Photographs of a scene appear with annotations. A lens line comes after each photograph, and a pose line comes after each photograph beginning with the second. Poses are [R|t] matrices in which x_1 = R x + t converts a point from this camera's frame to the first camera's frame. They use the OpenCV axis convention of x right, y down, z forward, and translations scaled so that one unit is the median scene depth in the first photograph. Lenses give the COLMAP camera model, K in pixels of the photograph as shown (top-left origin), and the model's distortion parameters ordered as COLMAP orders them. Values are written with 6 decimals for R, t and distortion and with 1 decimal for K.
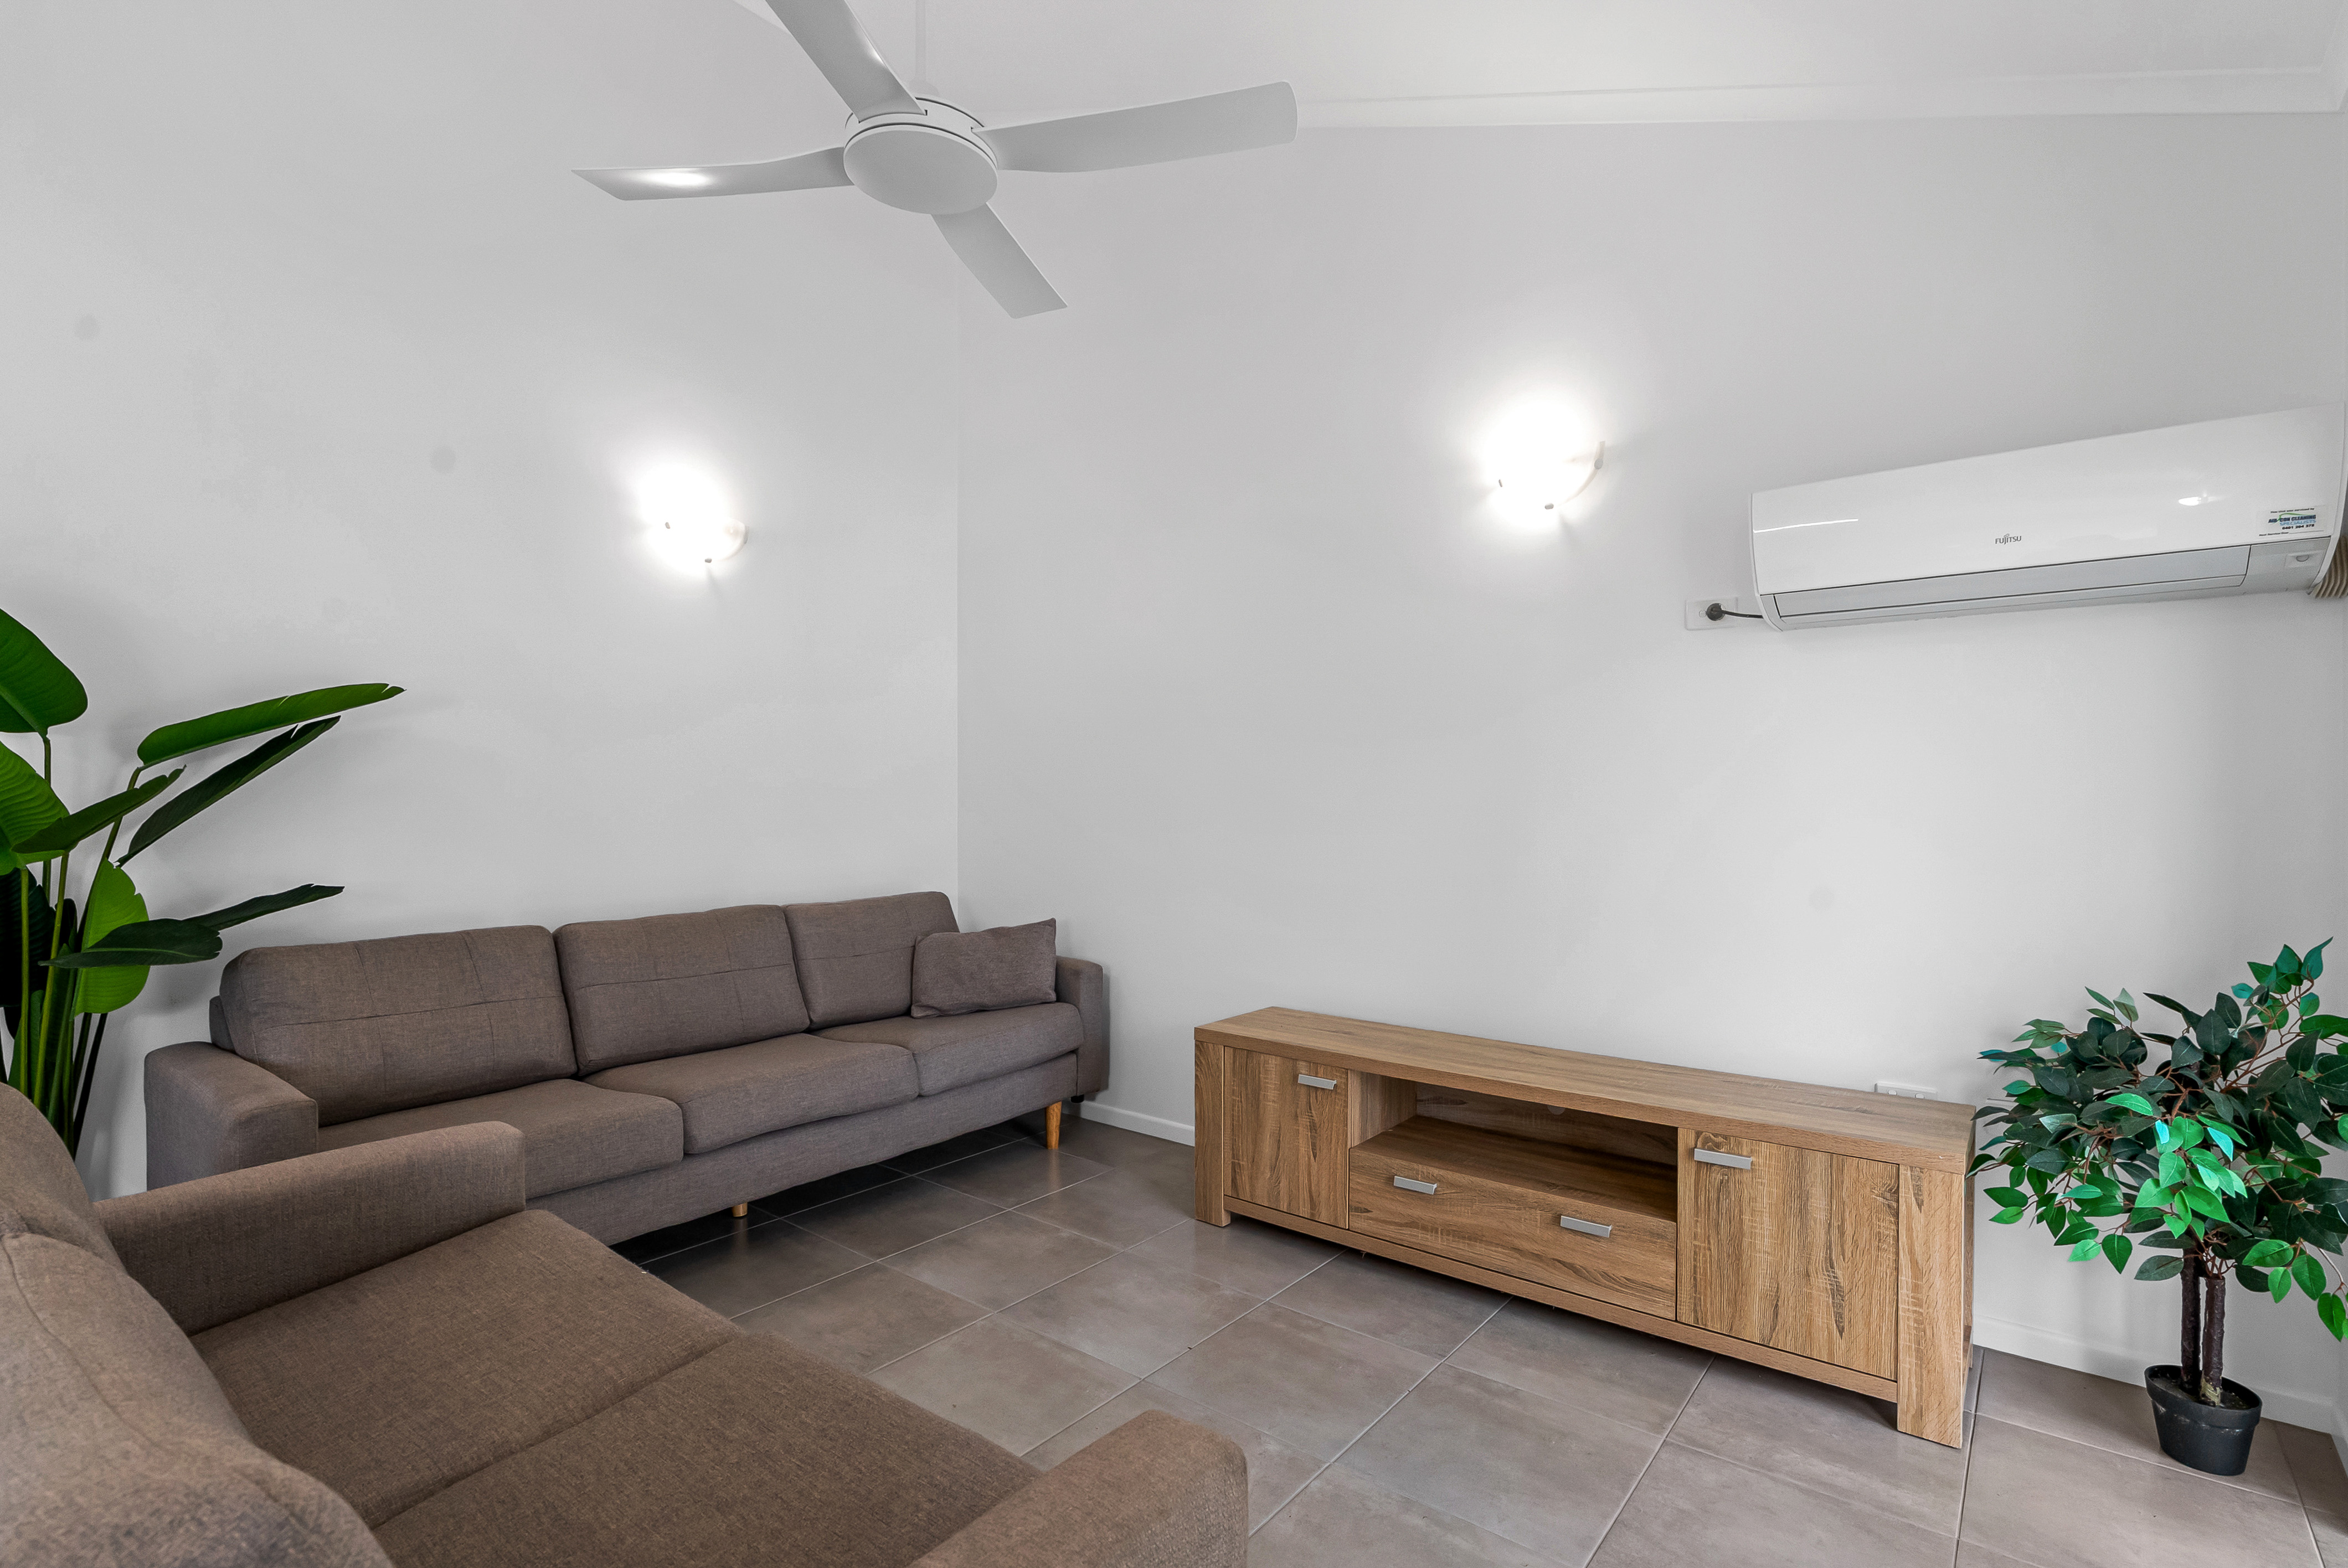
lens RADIAL K [[1096.7, 0, 1209.9], [0, 1096.7, 794.7], [0, 0, 1]] dist [0.001653, 0.000370]
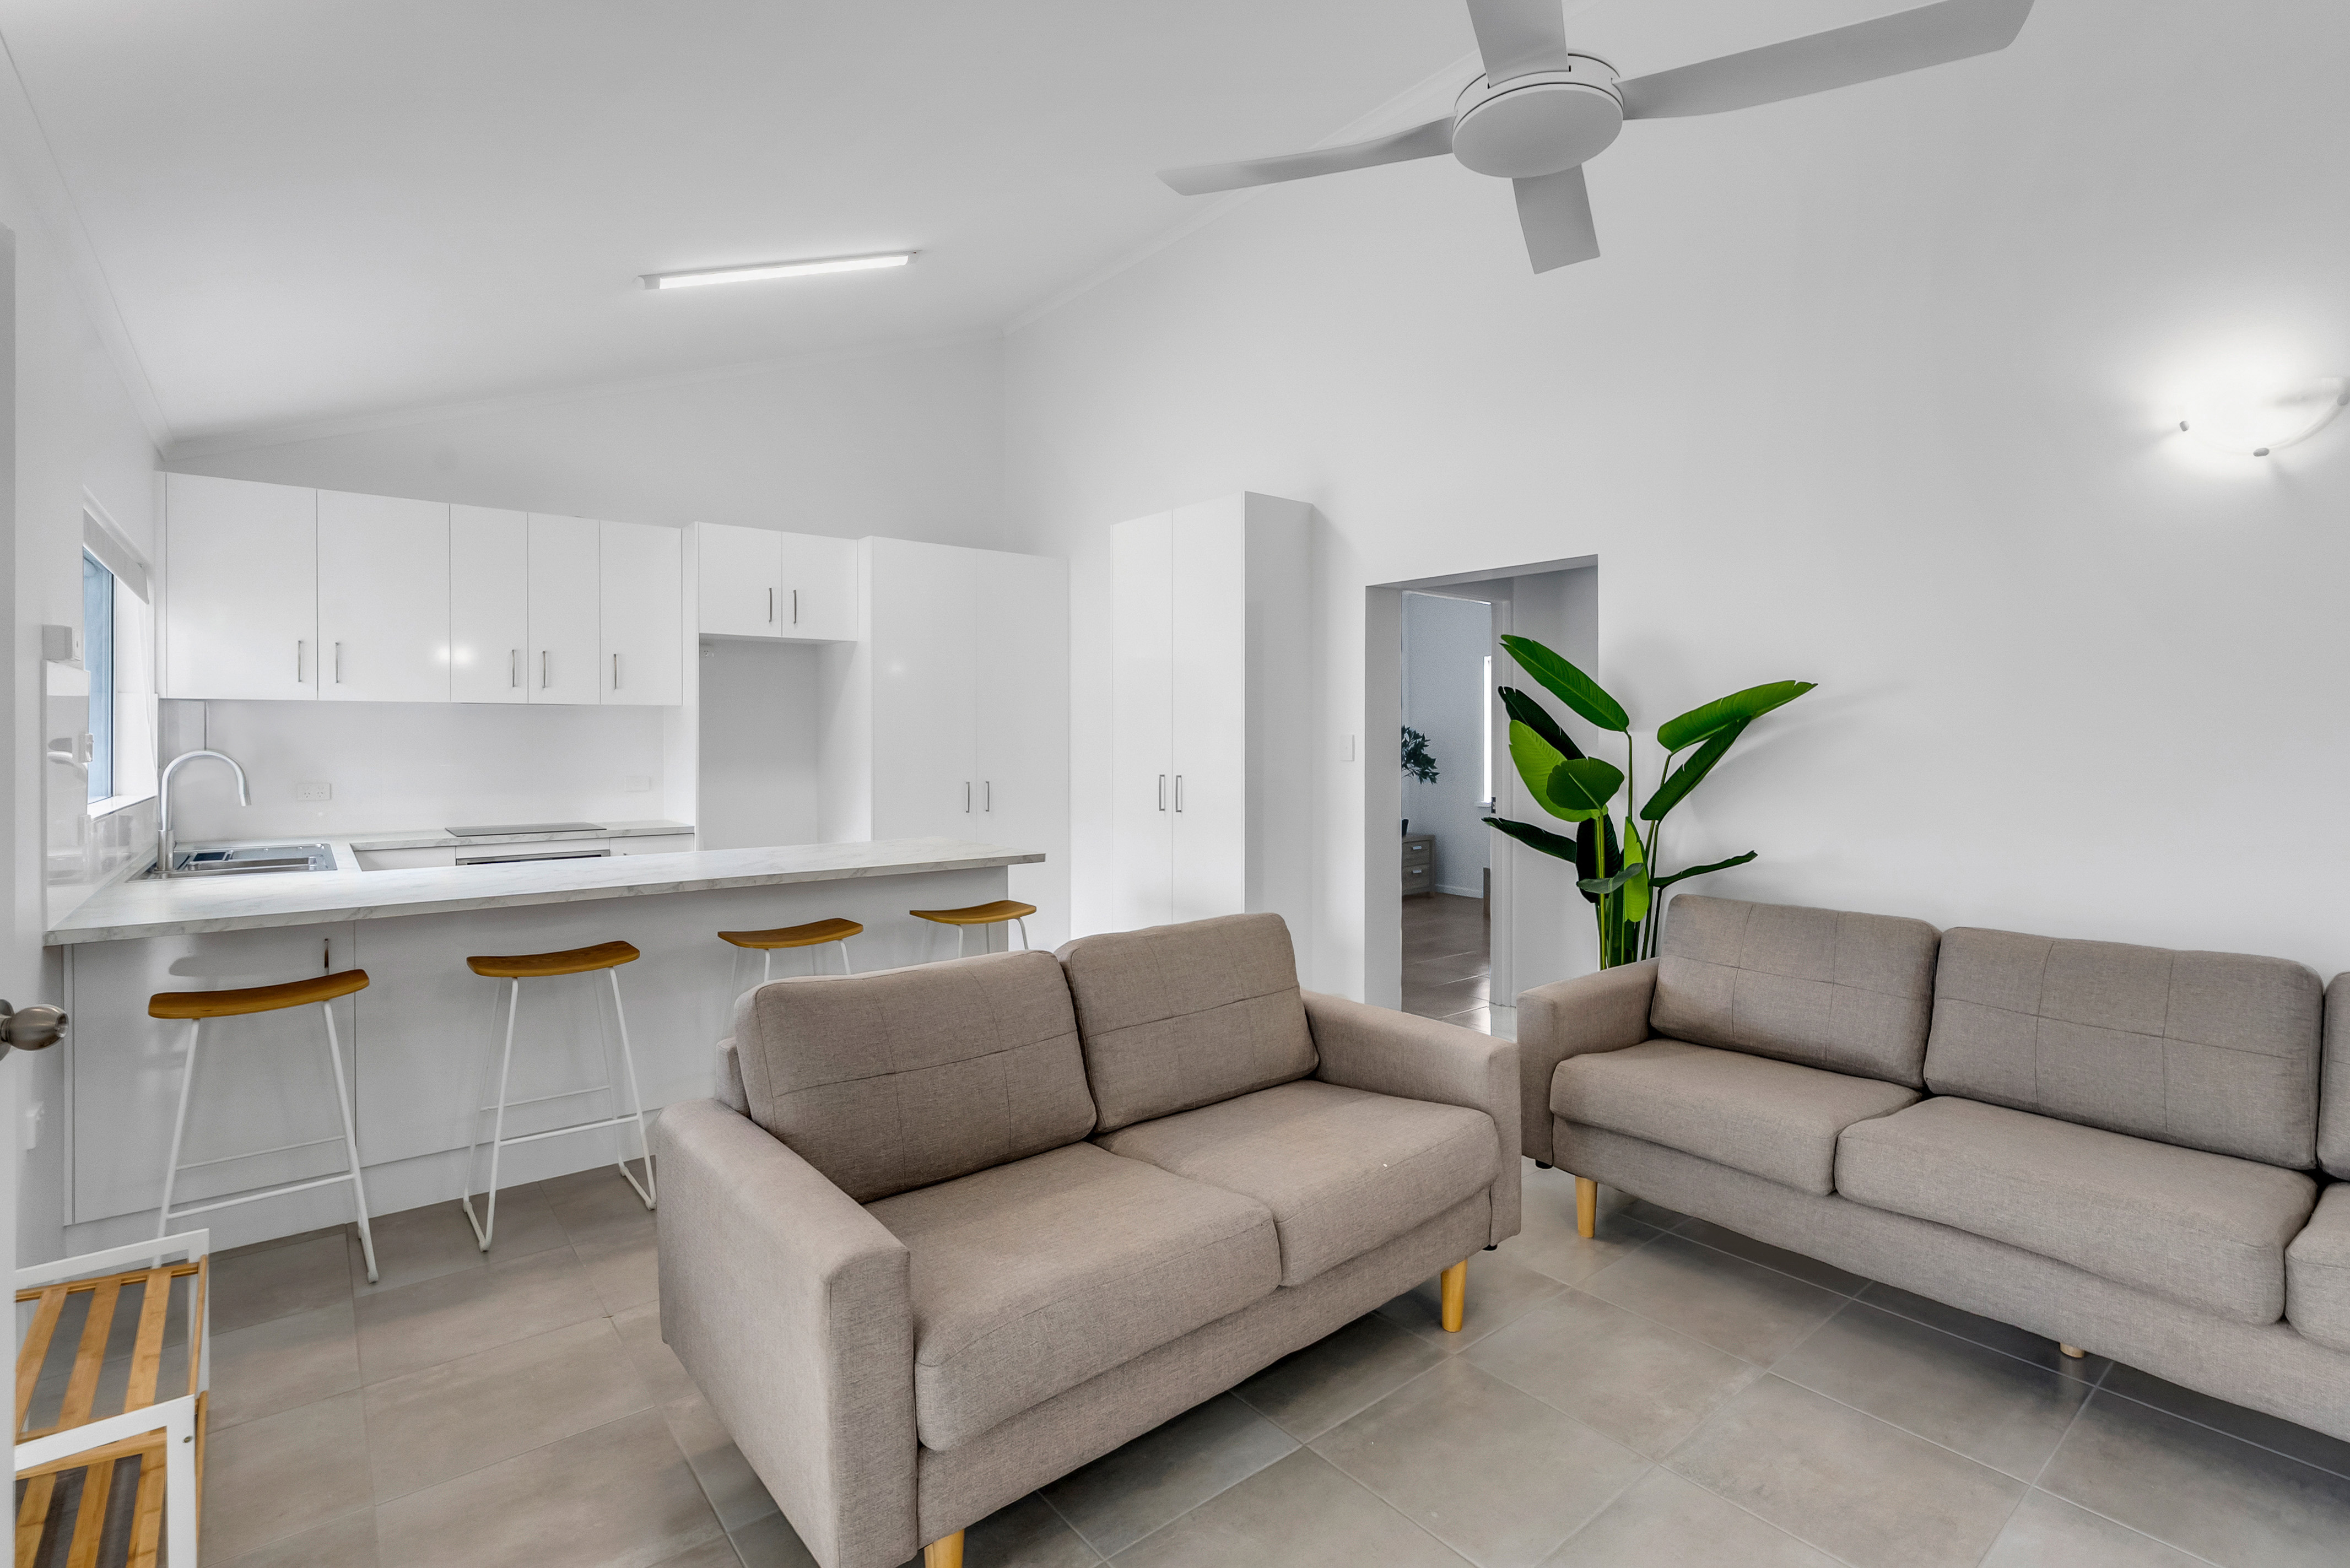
lens RADIAL K [[1075.2, 0, 1172.1], [0, 1075.2, 738.5], [0, 0, 1]] dist [0.001819, 0.000254]
pose [[-0.214106, -0.000181, -0.976810, 0.478550], [0.001259, 0.999999, -0.000461, -0.043153], [0.976810, -0.001328, -0.214106, 0.627690]]
